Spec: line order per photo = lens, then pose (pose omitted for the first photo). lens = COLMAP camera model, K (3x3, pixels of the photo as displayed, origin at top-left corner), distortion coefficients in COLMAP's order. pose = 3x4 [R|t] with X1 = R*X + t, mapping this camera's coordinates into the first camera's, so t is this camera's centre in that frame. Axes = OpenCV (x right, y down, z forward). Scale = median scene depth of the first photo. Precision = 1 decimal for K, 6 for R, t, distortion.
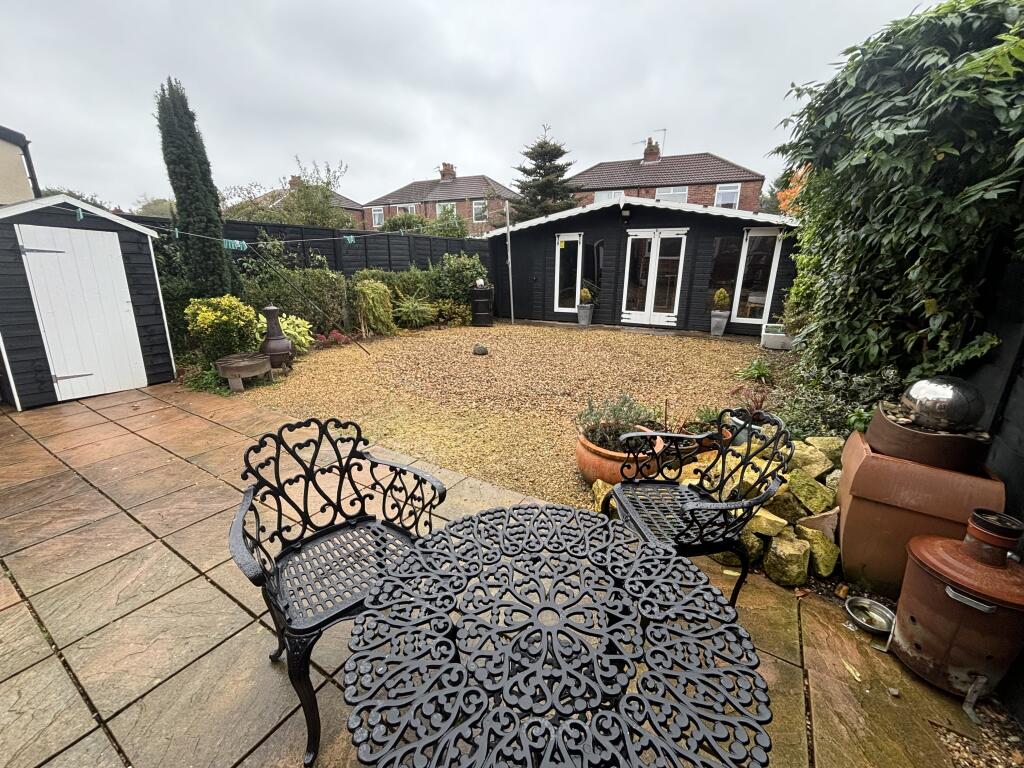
lens RADIAL K [[420.9, 0, 512.0], [0, 420.9, 384.0], [0, 0, 1]] dist [-0.002959, -0.000419]
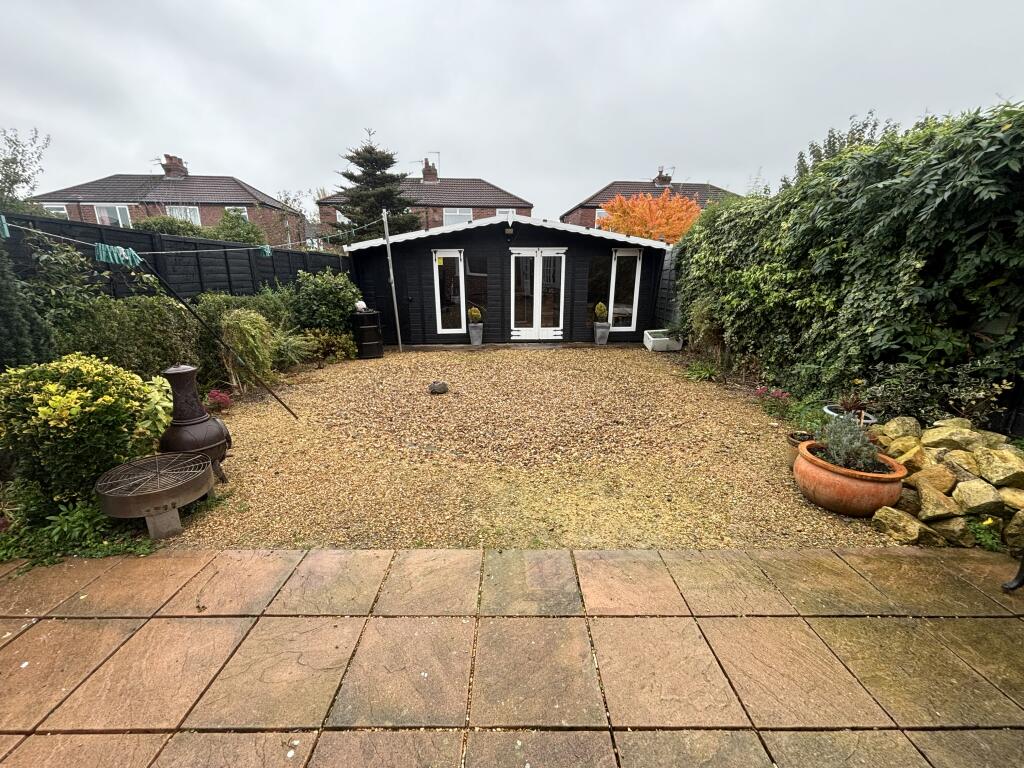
lens RADIAL K [[415.4, 0, 508.9], [0, 415.4, 387.2], [0, 0, 1]] dist [-0.000628, -0.000395]
pose [[0.851602, -0.140863, 0.504908, -0.266092], [0.153550, 0.988001, 0.016655, -0.053697], [-0.501196, 0.063345, 0.863012, 0.164864]]
